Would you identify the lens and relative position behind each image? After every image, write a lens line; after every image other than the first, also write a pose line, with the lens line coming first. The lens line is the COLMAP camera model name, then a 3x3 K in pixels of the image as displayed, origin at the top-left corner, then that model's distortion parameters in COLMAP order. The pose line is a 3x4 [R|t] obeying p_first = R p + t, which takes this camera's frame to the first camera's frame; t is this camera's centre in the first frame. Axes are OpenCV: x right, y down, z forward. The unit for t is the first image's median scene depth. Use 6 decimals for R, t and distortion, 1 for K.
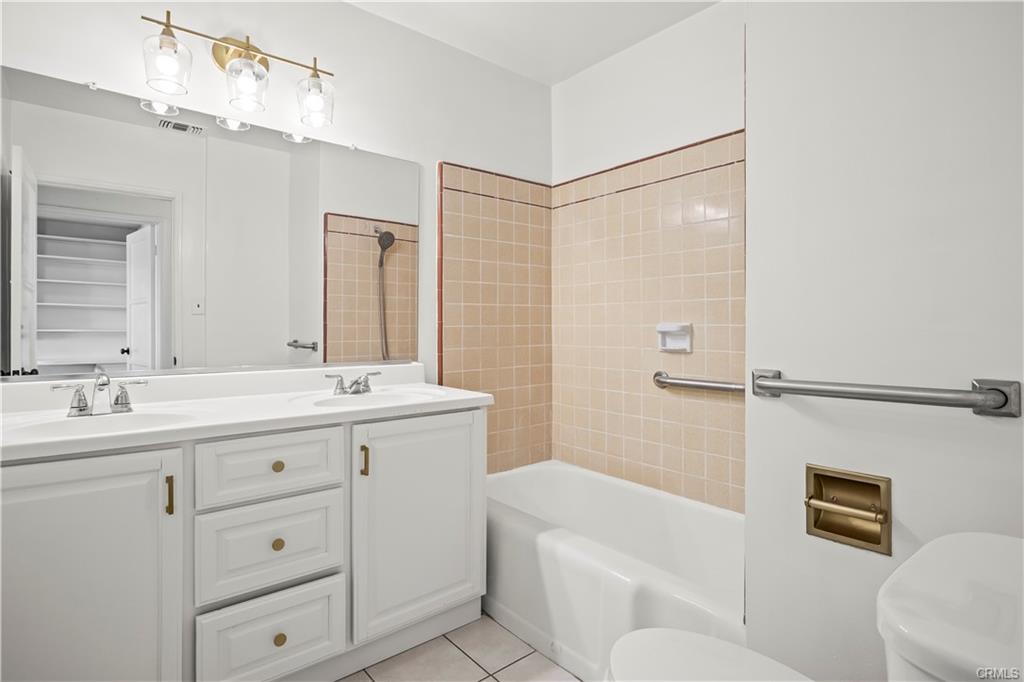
lens RADIAL K [[509.2, 0, 506.2], [0, 509.2, 331.6], [0, 0, 1]] dist [-0.007919, -0.001470]
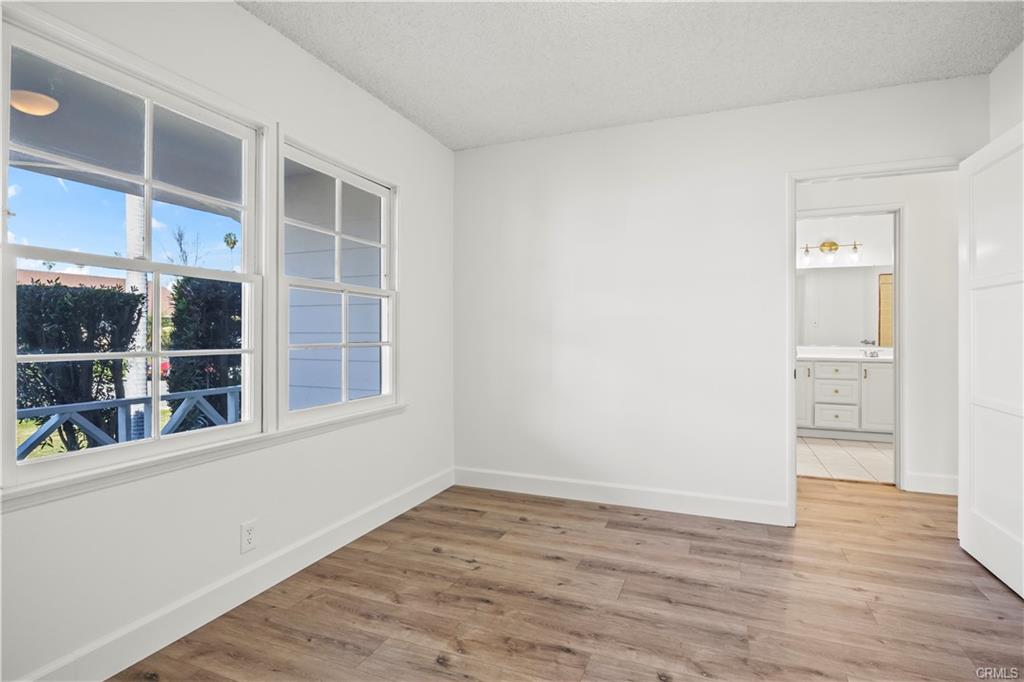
lens RADIAL K [[509.2, 0, 521.7], [0, 509.2, 332.4], [0, 0, 1]] dist [-0.007919, -0.001470]
pose [[0.482633, -0.001362, -0.875822, 1.571783], [-0.006639, 0.999964, -0.005213, 0.017608], [0.875798, 0.008330, 0.482606, -2.614018]]
